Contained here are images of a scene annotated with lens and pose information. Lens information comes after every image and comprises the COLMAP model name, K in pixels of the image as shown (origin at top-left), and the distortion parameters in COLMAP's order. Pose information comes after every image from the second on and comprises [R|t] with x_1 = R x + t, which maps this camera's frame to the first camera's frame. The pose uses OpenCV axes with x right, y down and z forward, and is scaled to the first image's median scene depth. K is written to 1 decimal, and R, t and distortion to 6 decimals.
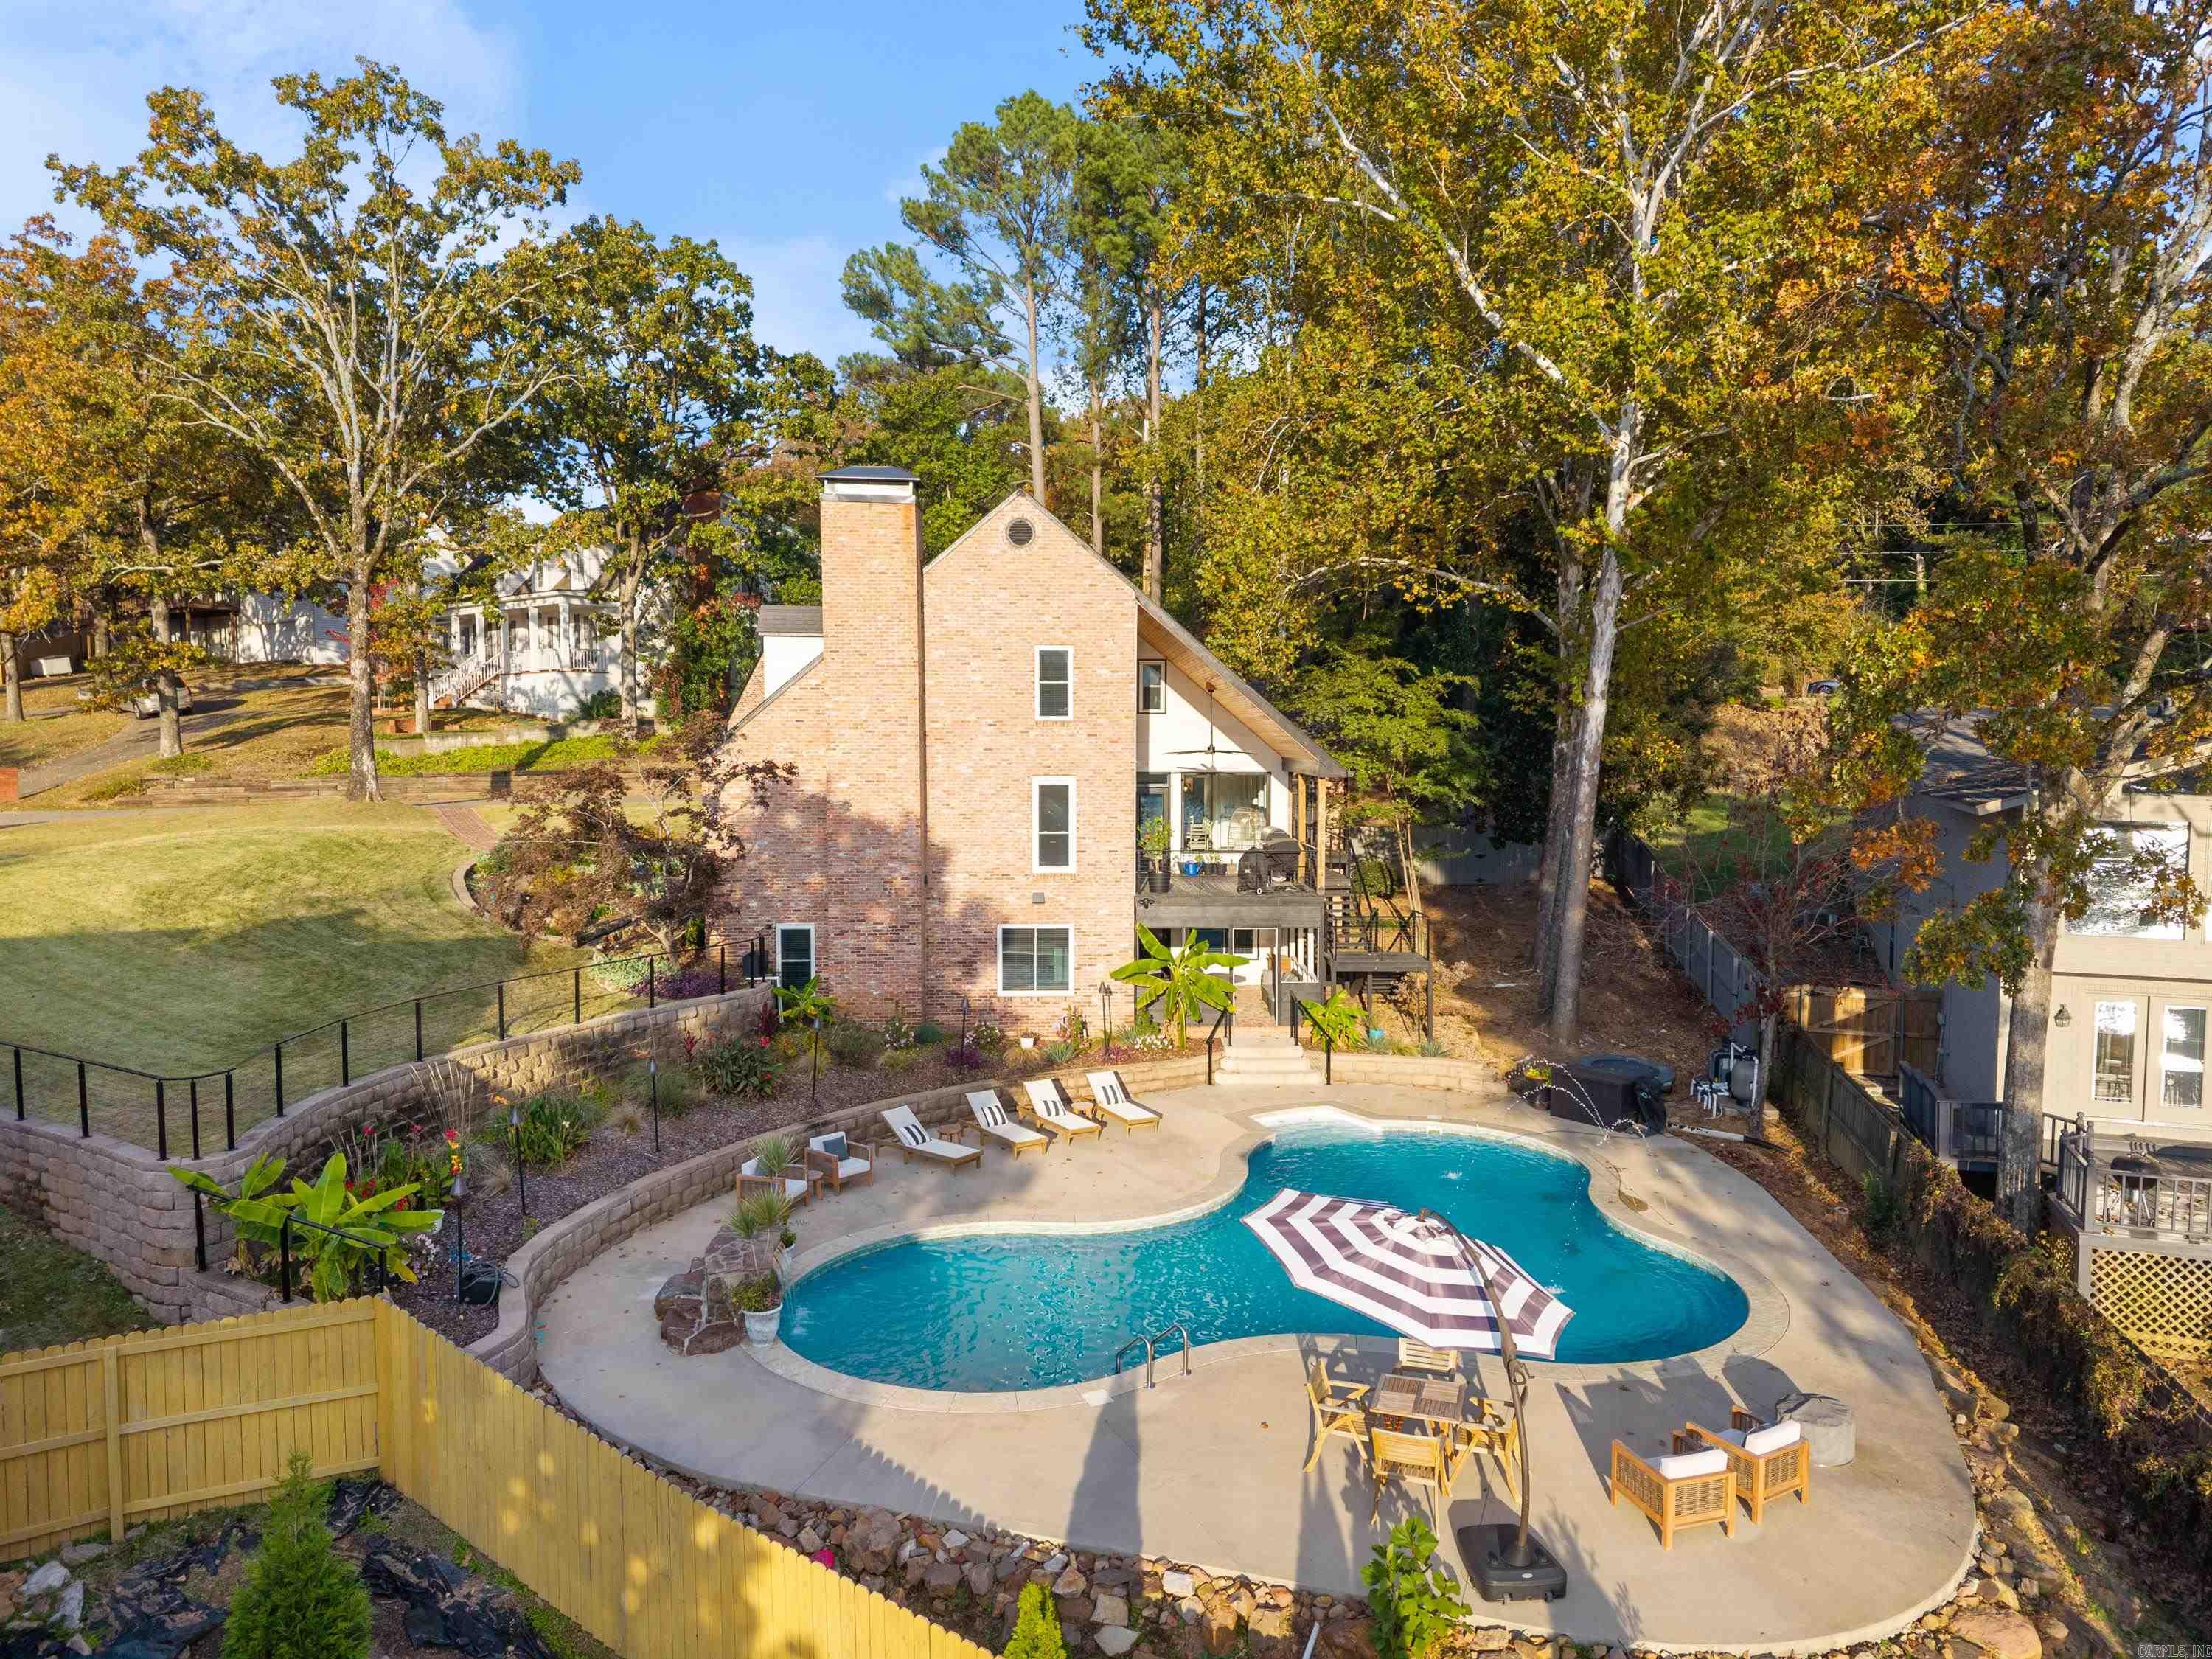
lens RADIAL K [[1552.2, 0, 1116.2], [0, 1552.2, 817.8], [0, 0, 1]] dist [0.139543, -0.310639]
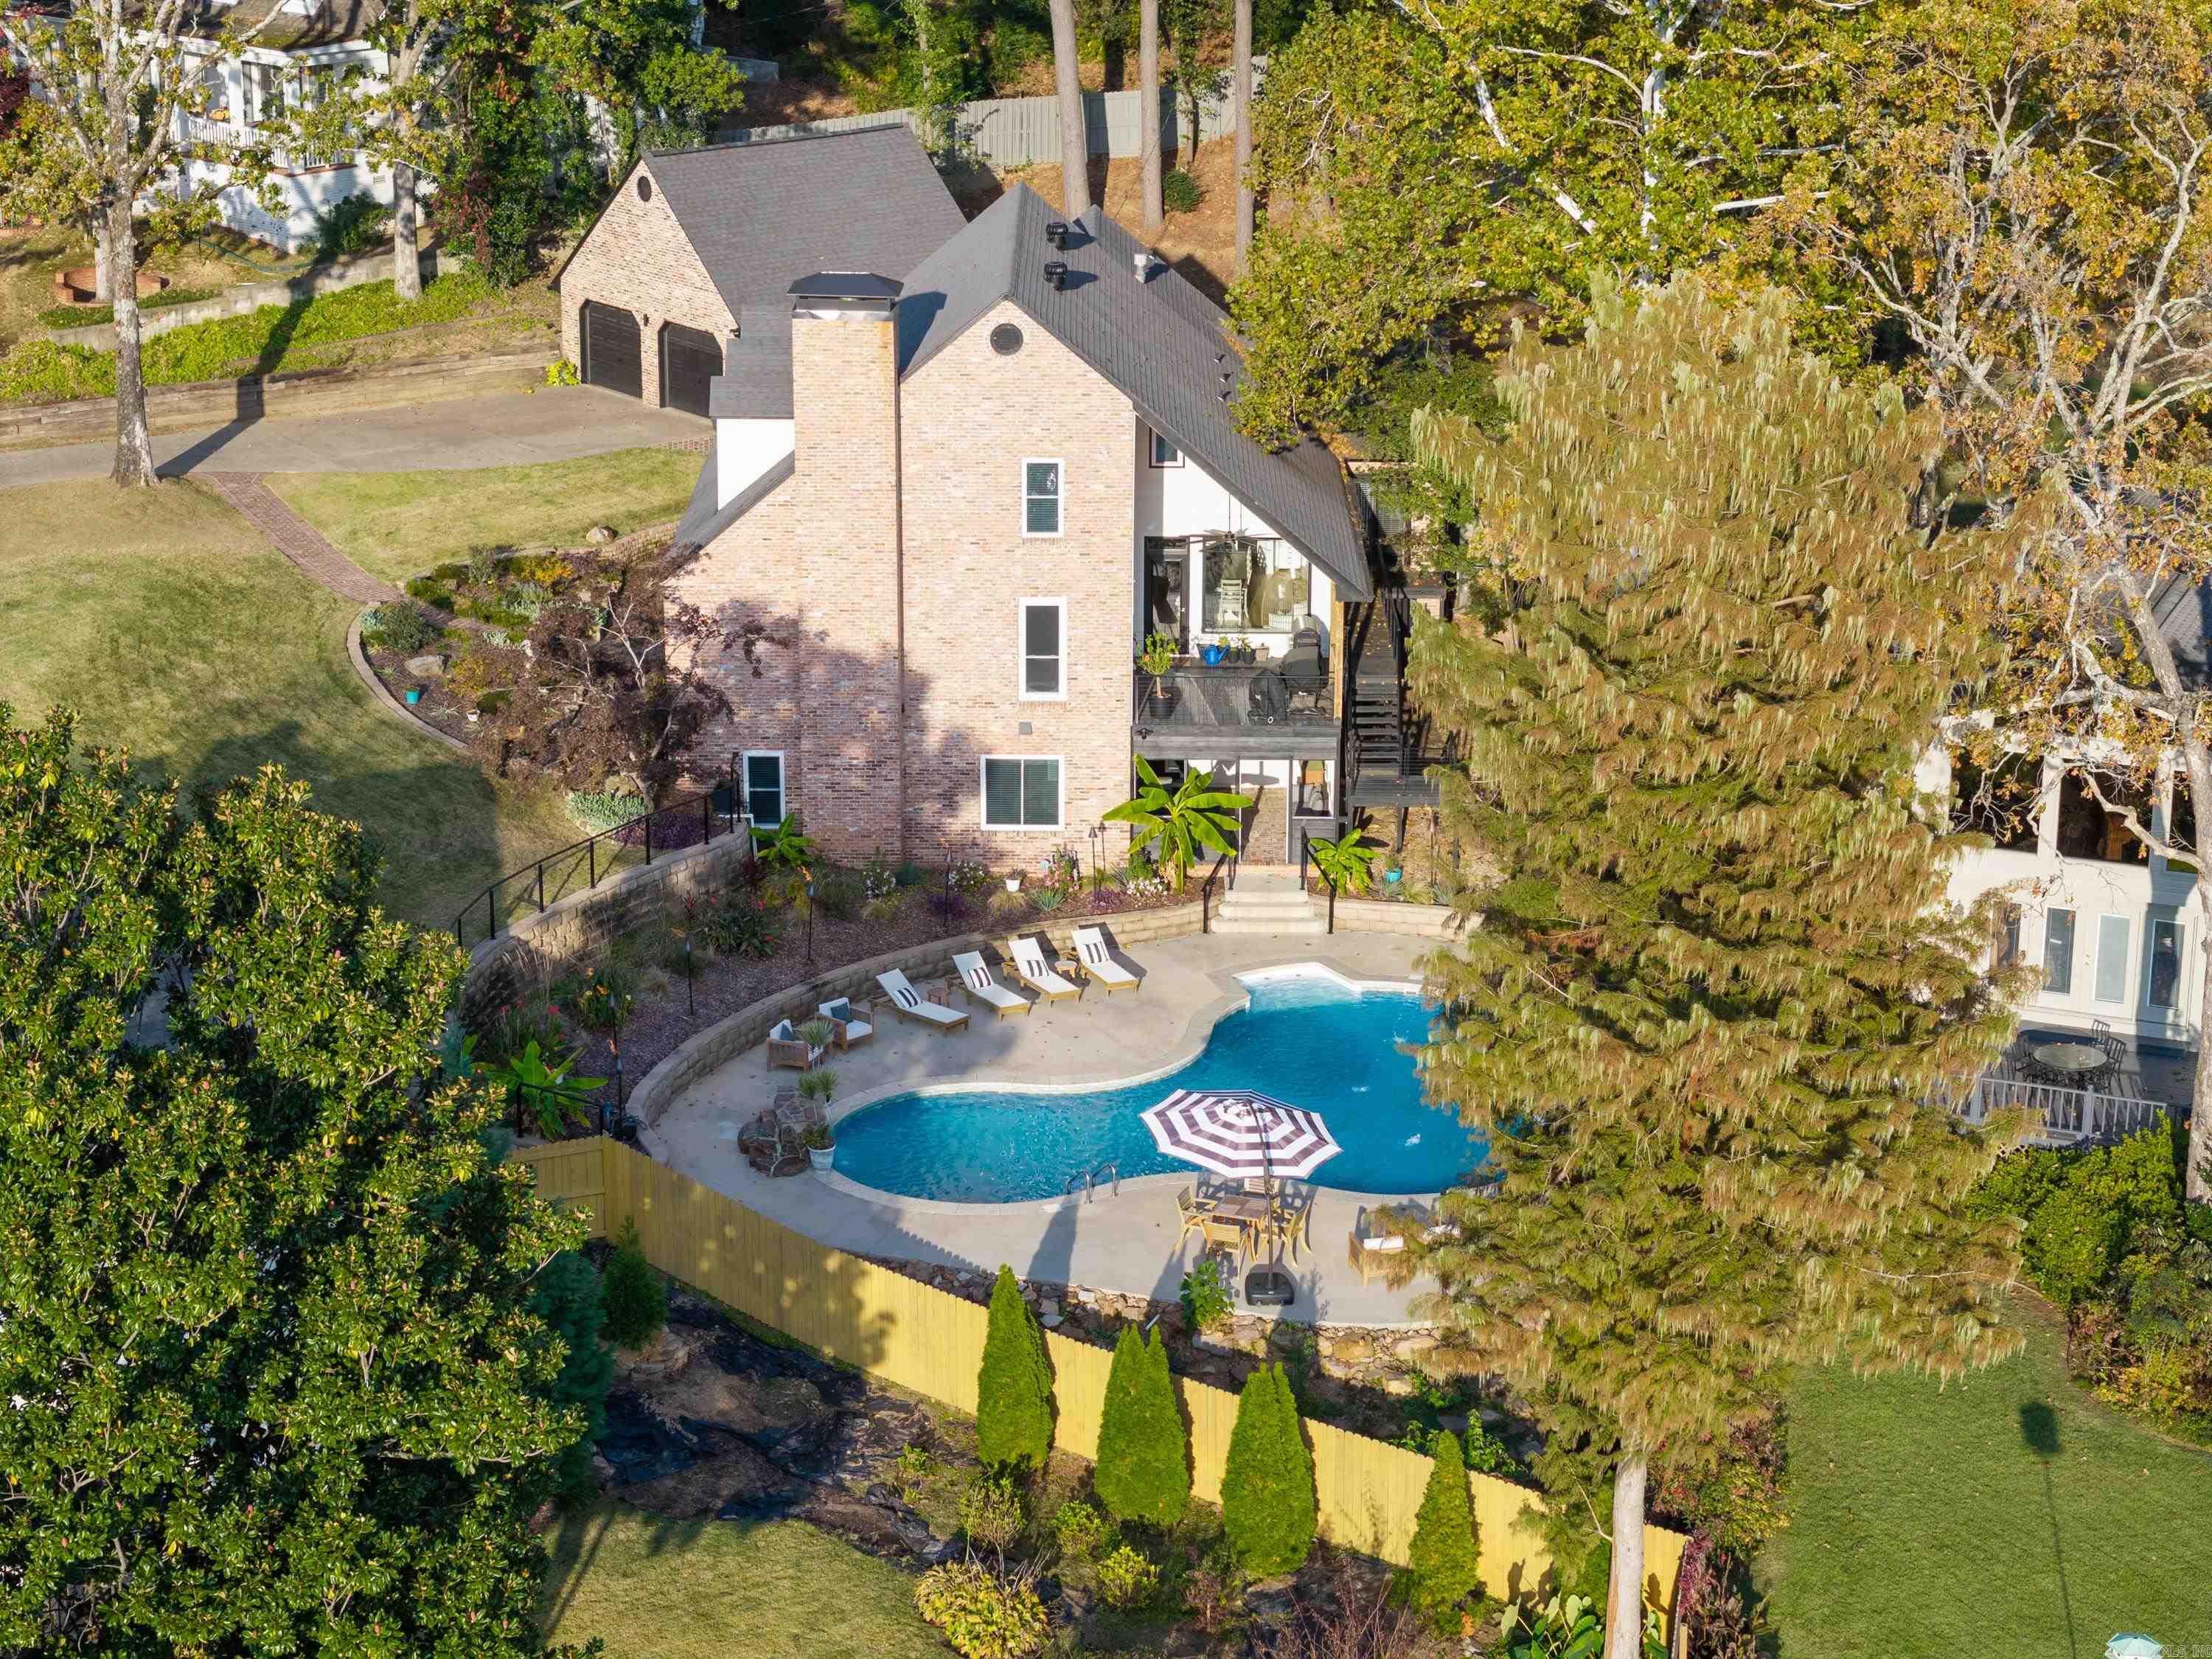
lens RADIAL K [[4505.3, 0, 1106.0], [0, 4505.3, 829.5], [0, 0, 1]] dist [-0.036673, -0.240542]
pose [[0.998997, 0.015342, -0.042063, 0.112098], [-0.005292, 0.973333, 0.229334, -0.508705], [0.044460, -0.228882, 0.972438, -1.623504]]
